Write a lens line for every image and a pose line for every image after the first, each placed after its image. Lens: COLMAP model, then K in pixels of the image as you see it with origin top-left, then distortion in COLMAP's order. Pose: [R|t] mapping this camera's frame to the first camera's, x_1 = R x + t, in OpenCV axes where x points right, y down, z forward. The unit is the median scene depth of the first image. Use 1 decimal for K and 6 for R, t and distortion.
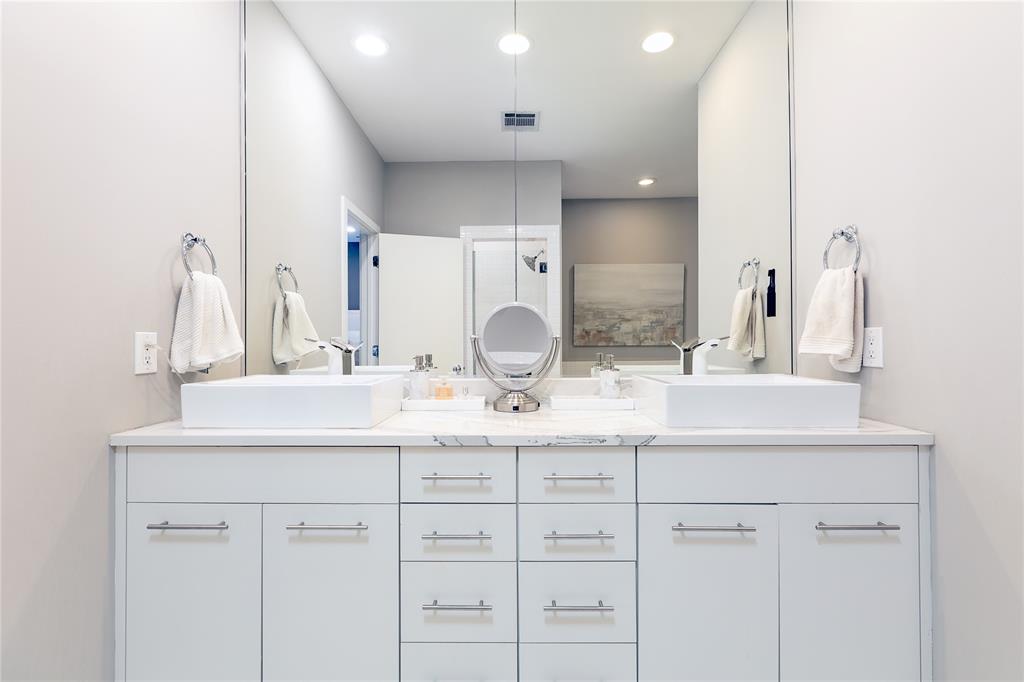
lens RADIAL K [[471.1, 0, 506.6], [0, 471.1, 333.9], [0, 0, 1]] dist [0.011756, -0.000084]
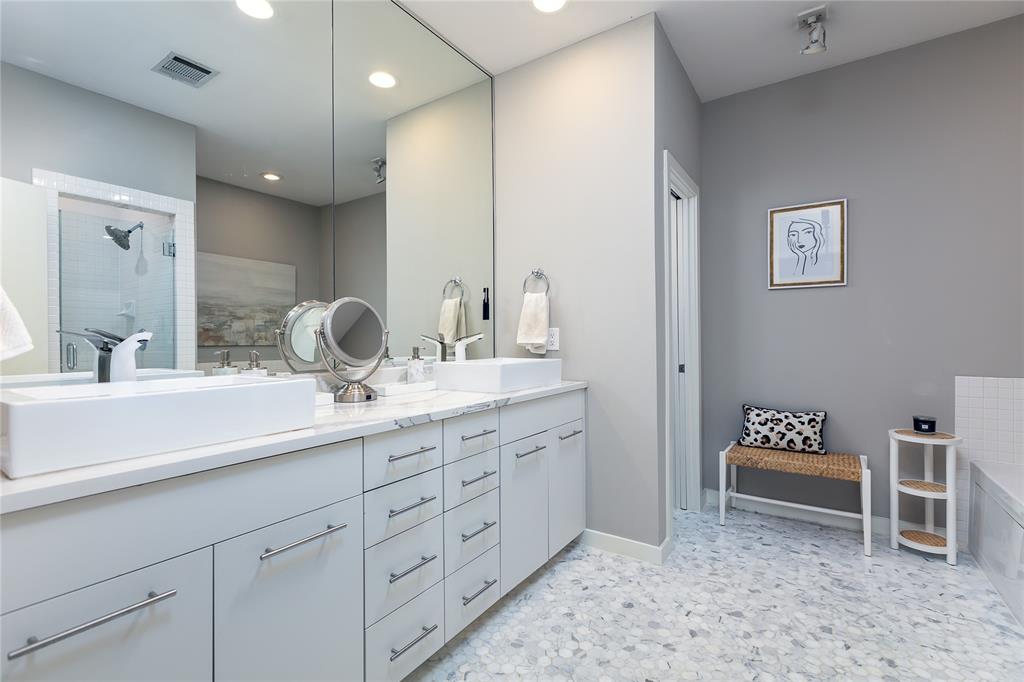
lens RADIAL K [[471.1, 0, 501.2], [0, 471.1, 344.7], [0, 0, 1]] dist [0.011756, -0.000084]
pose [[0.548228, -0.007128, 0.836298, -0.369585], [-0.006252, 0.999901, 0.012622, 0.012761], [-0.836305, -0.012148, 0.548129, 0.087703]]
